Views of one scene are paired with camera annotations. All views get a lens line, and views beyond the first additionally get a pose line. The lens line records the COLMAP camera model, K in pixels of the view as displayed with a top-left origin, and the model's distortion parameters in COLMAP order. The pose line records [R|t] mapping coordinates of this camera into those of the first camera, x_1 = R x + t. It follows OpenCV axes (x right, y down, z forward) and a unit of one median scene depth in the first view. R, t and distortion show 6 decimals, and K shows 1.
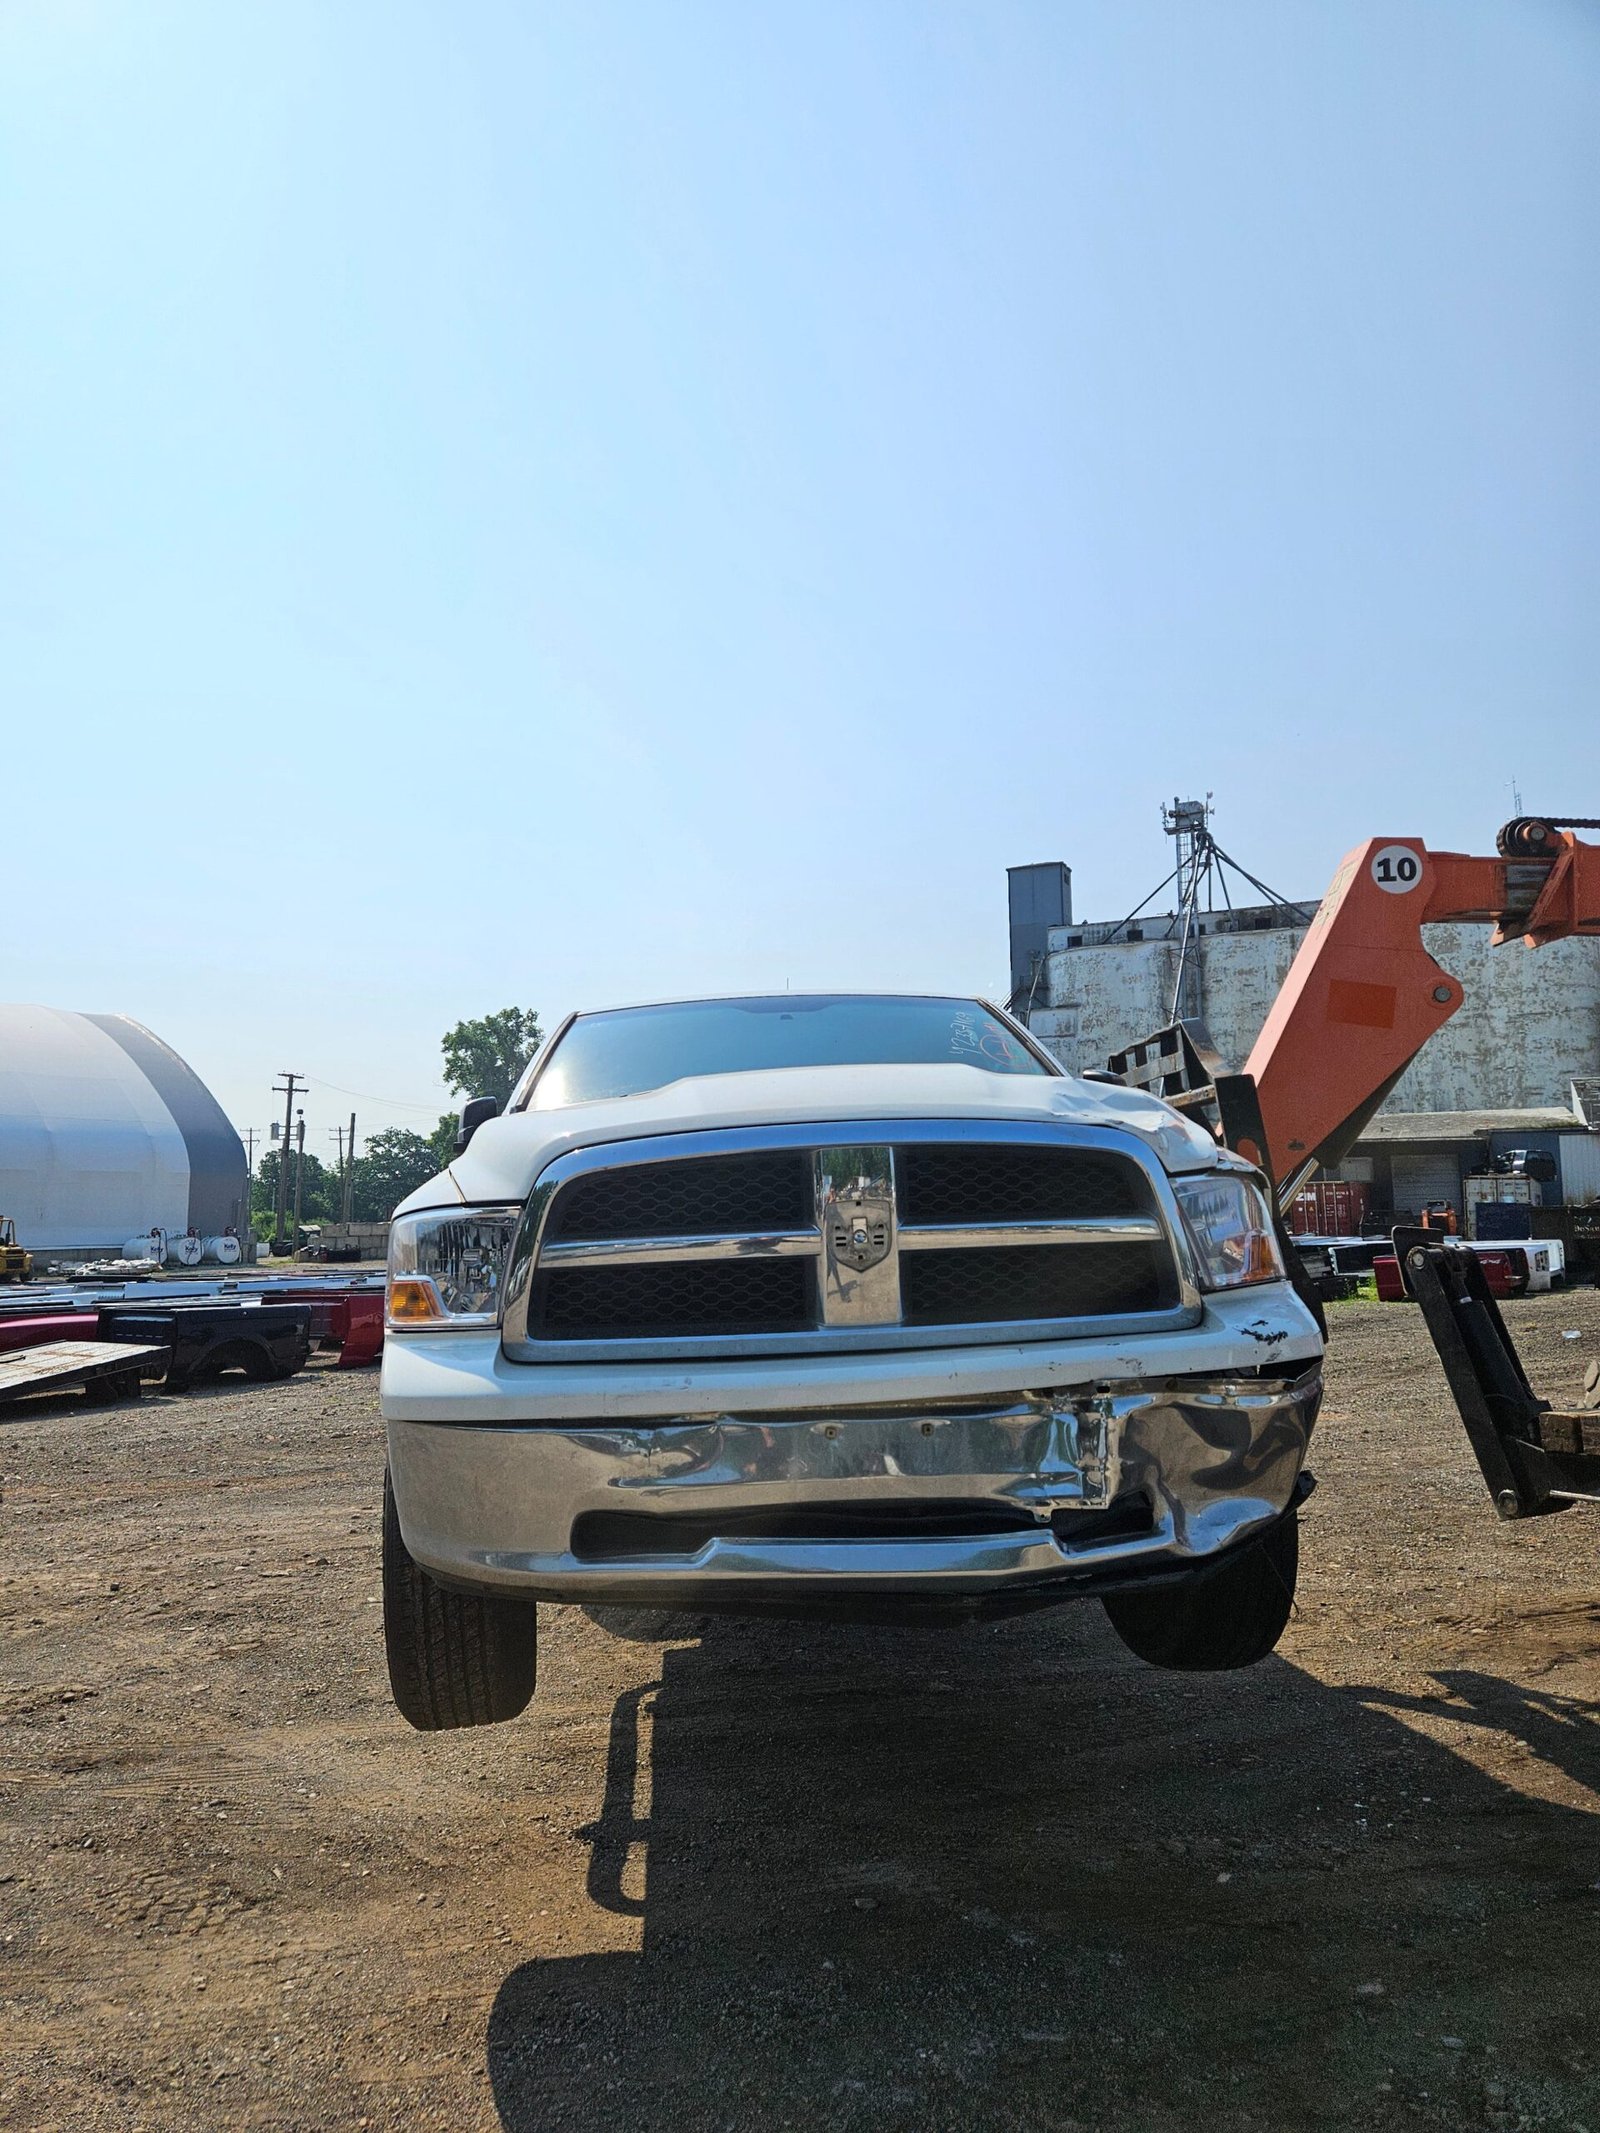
lens RADIAL K [[1414.5, 0, 770.3], [0, 1414.5, 1037.9], [0, 0, 1]] dist [0.083725, -0.062543]
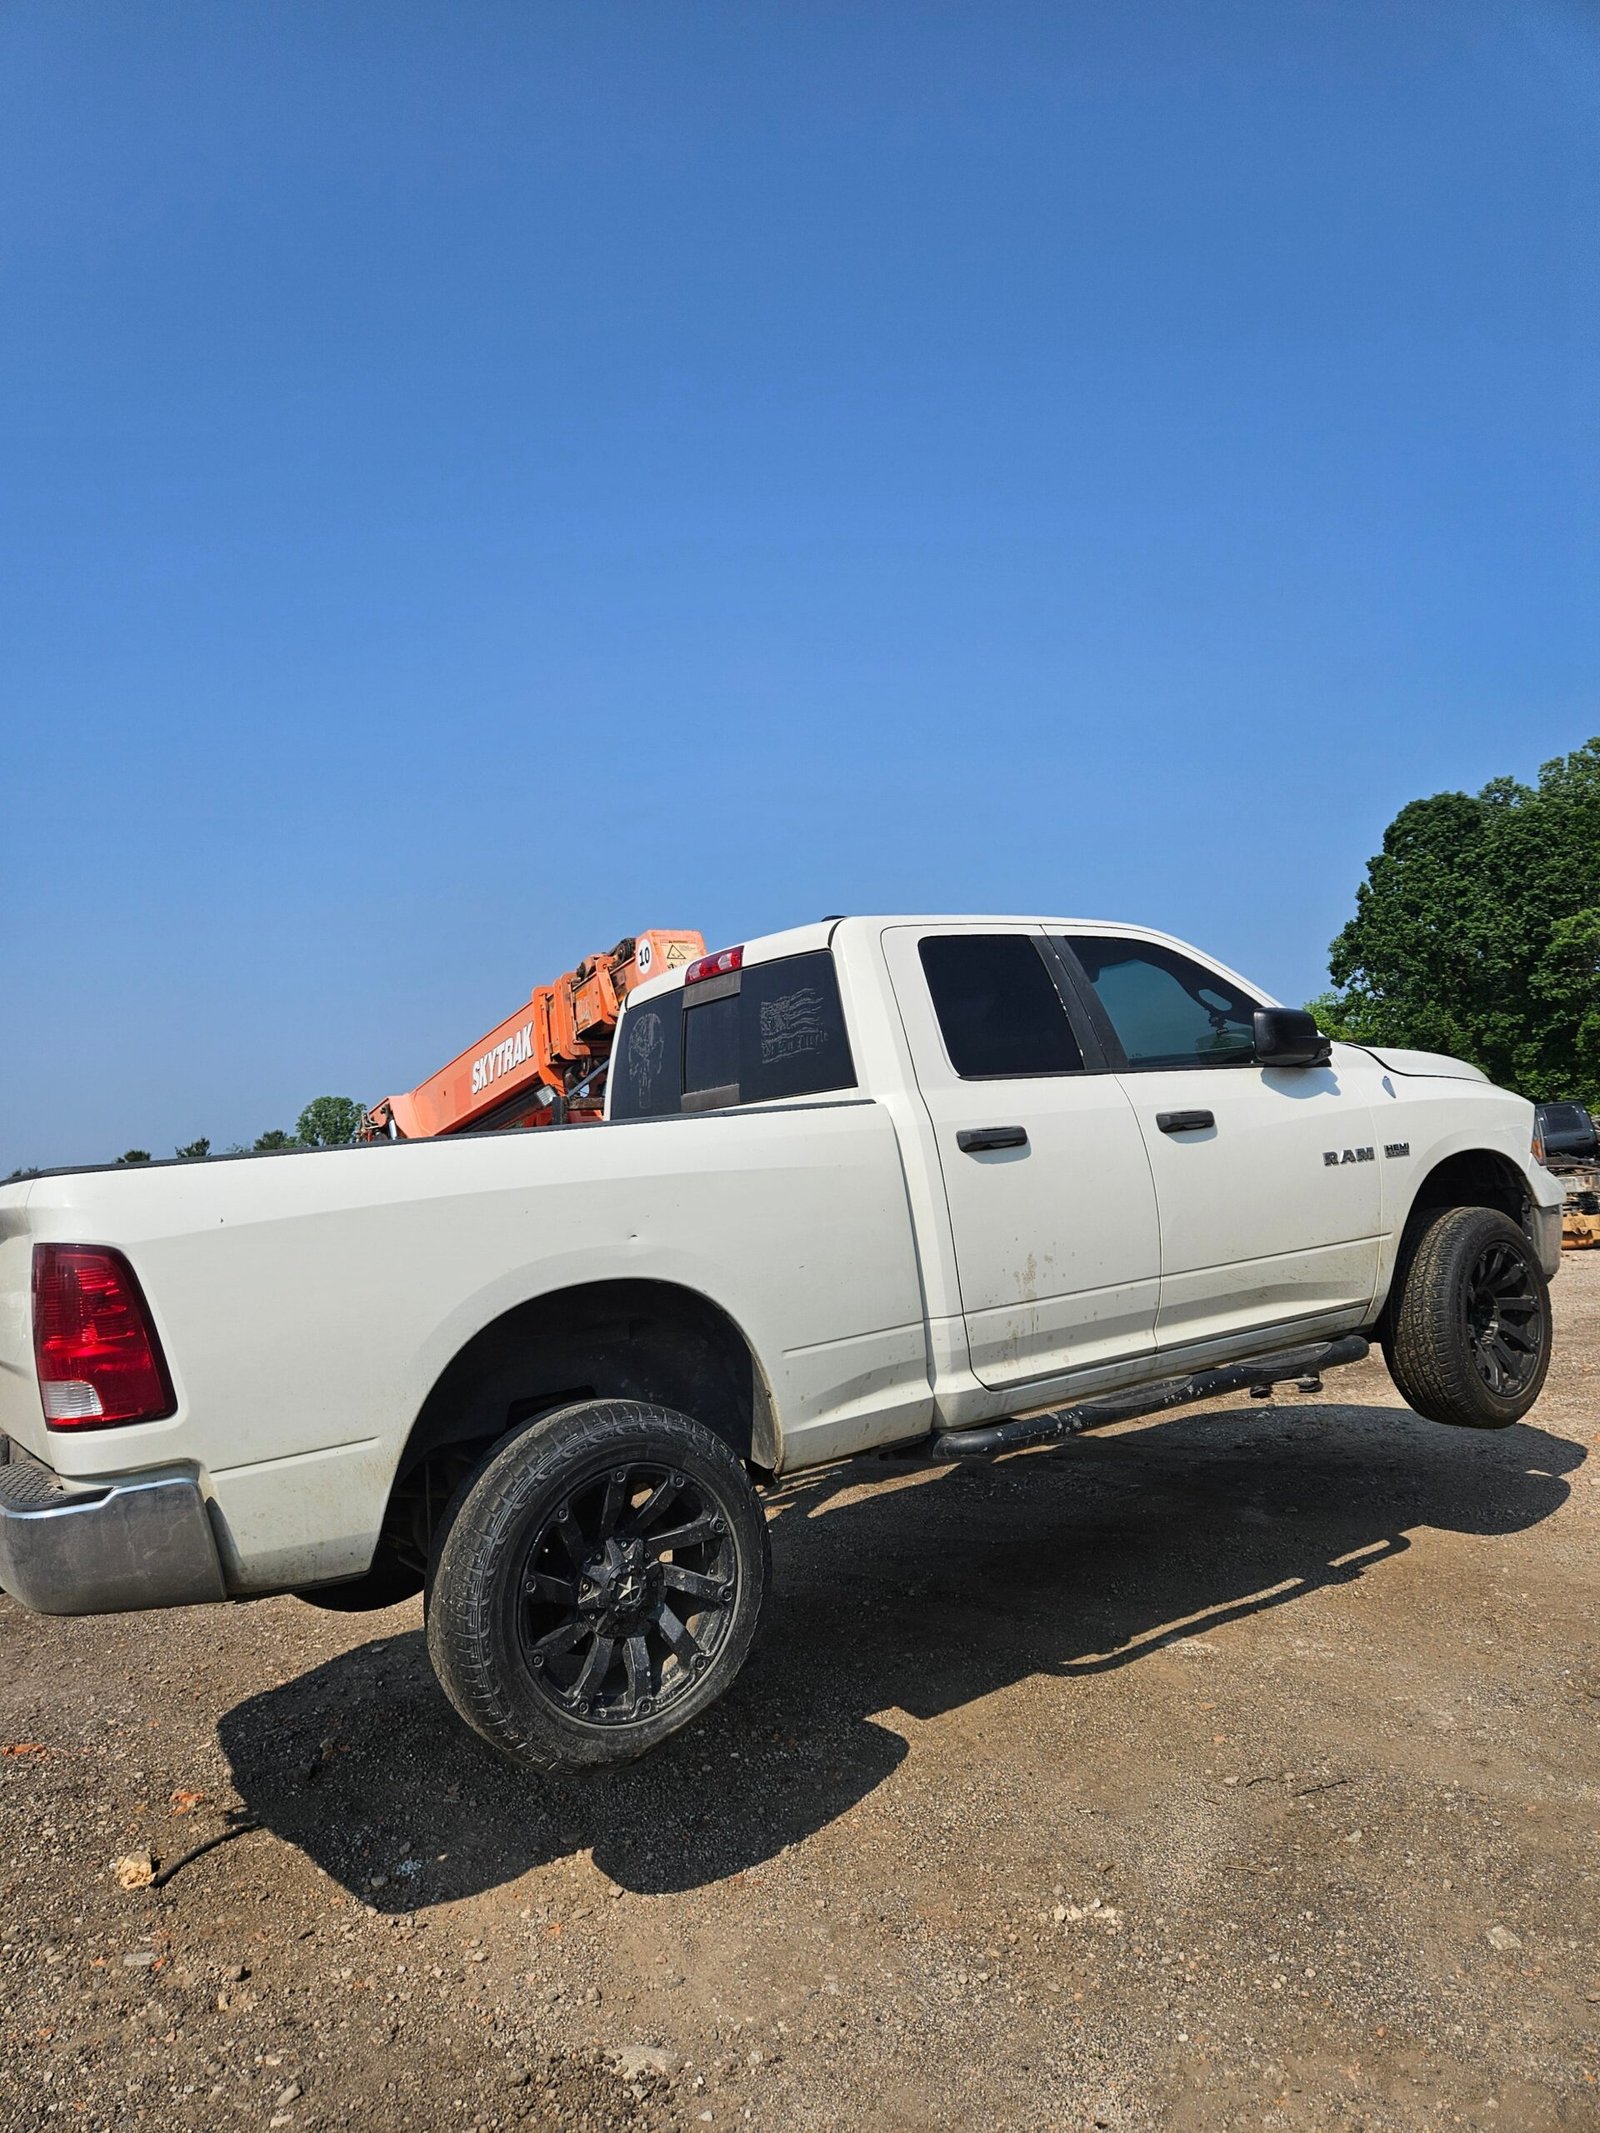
lens RADIAL K [[1414.5, 0, 783.7], [0, 1414.5, 1038.0], [0, 0, 1]] dist [0.083725, -0.062543]
pose [[-0.493523, 0.170606, 0.852836, -0.825098], [-0.011583, 0.979196, -0.202587, 0.254198], [-0.869656, -0.109859, -0.481279, 1.627869]]
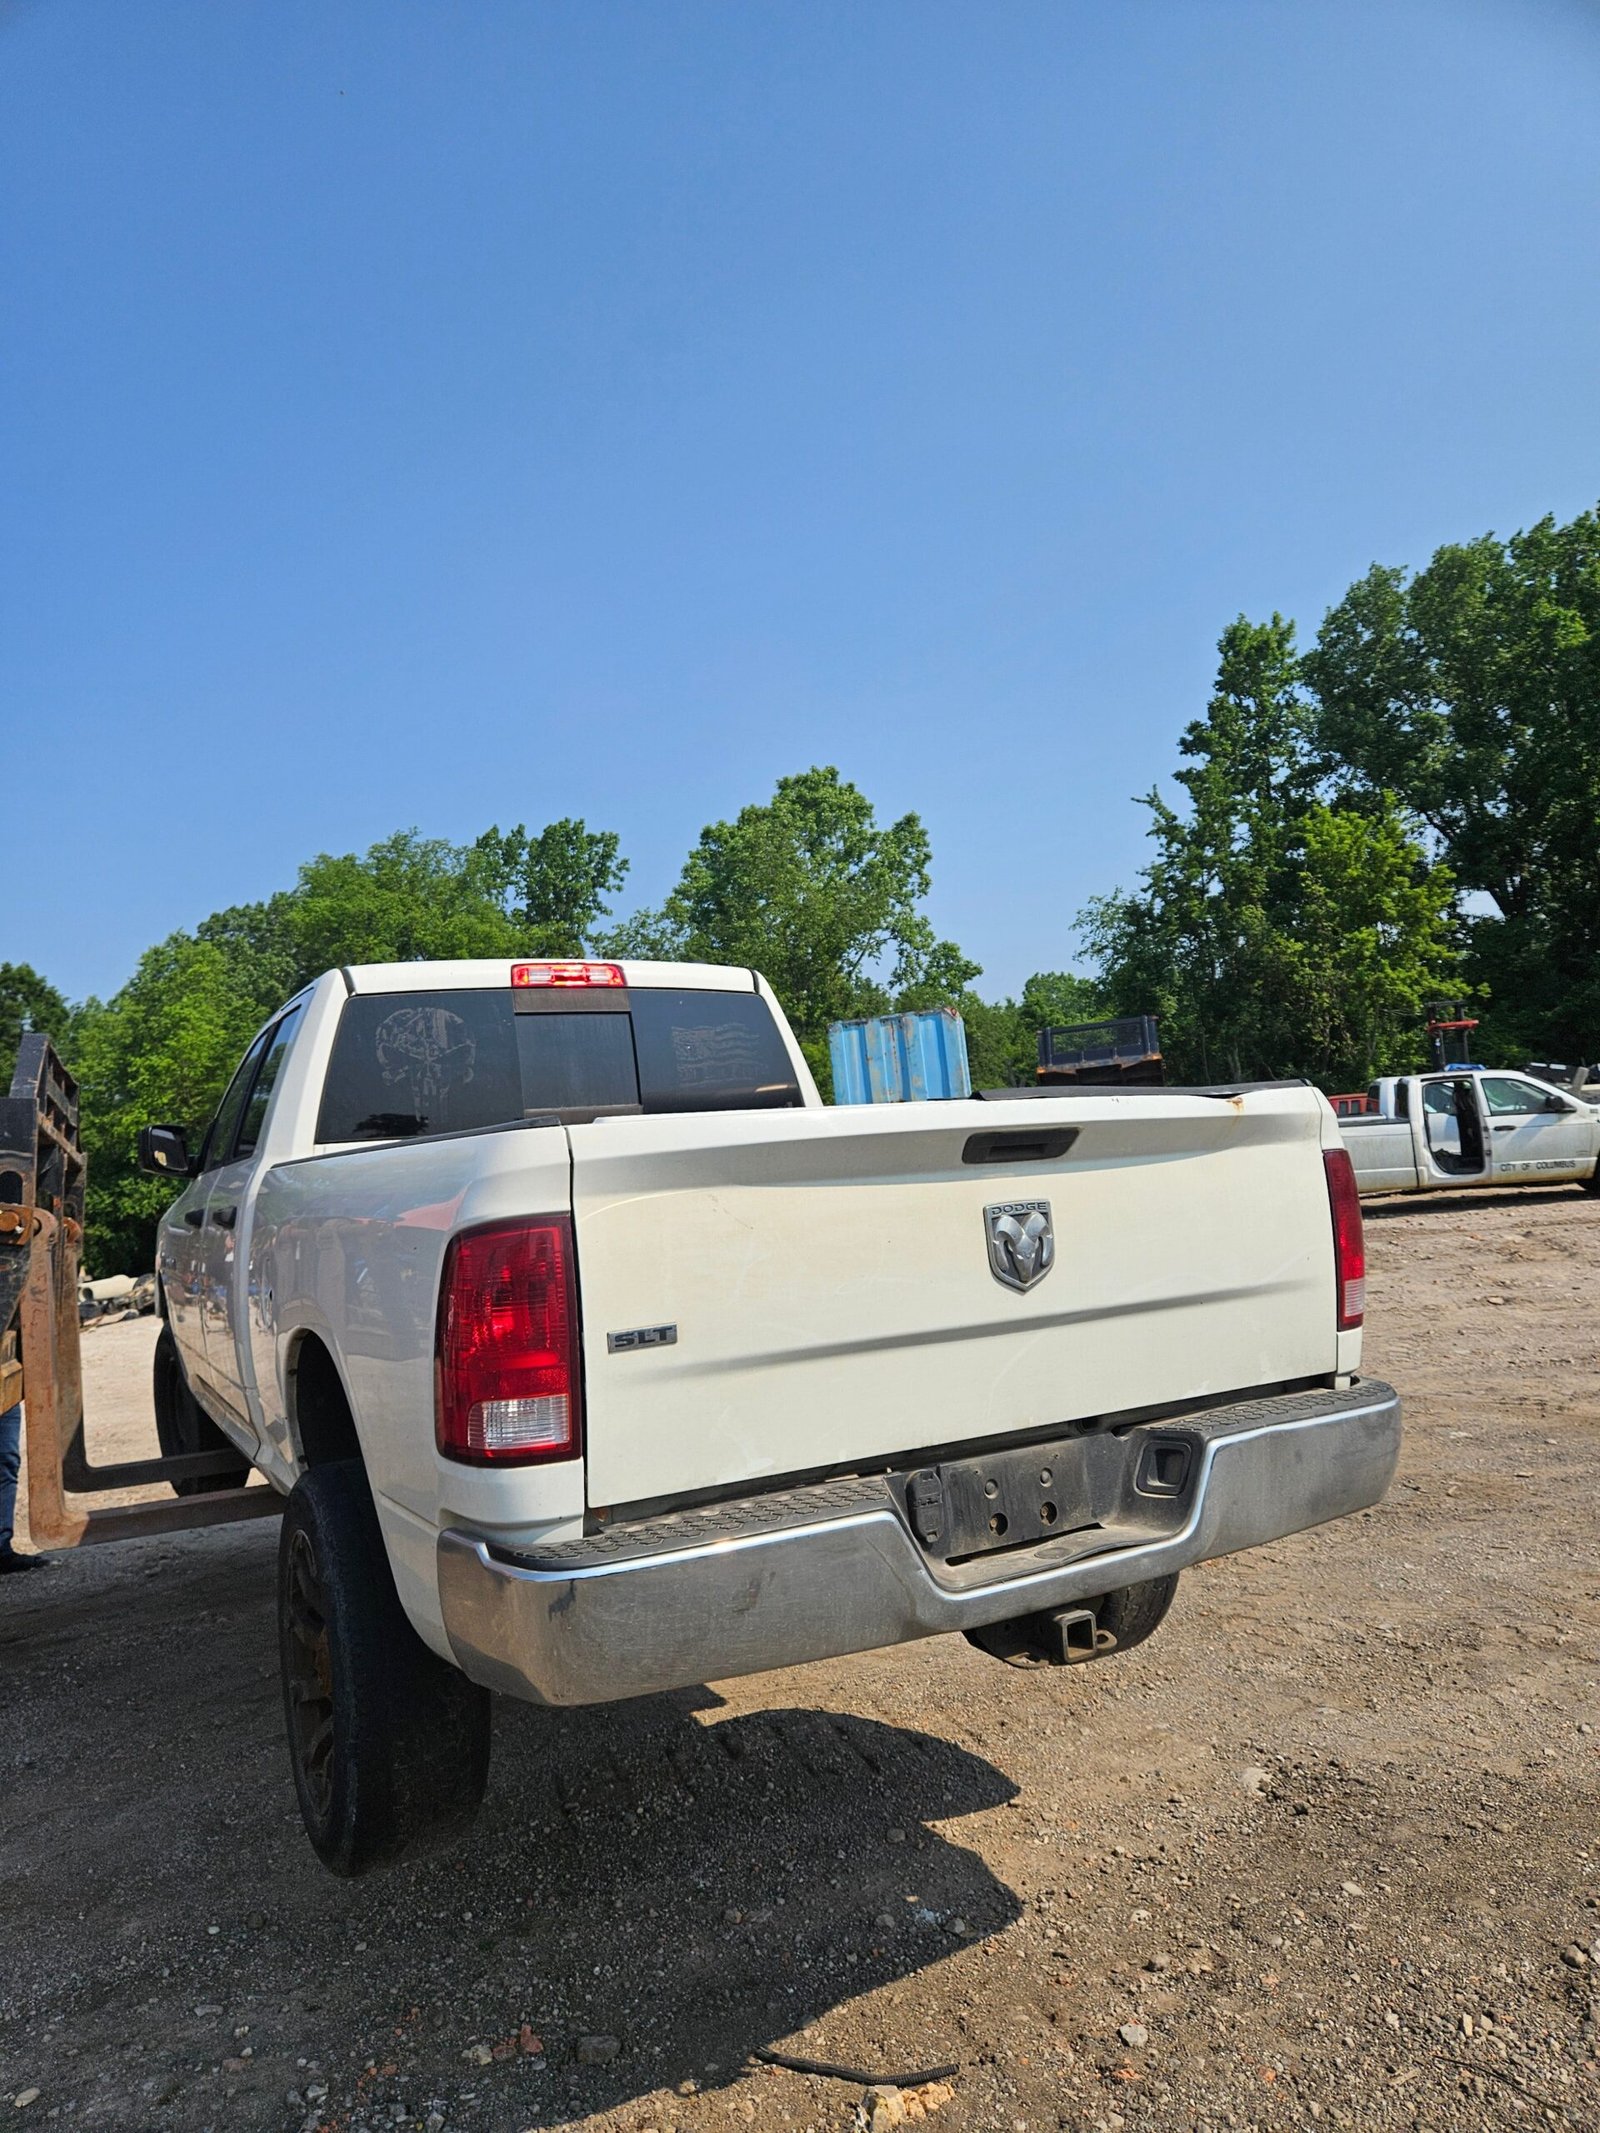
lens RADIAL K [[1414.5, 0, 763.2], [0, 1414.5, 1075.9], [0, 0, 1]] dist [0.083725, -0.062543]
pose [[-0.906587, 0.089108, -0.412505, 0.243114], [0.178409, 0.966738, -0.183269, 0.258614], [0.382454, -0.239744, -0.892330, 2.029438]]
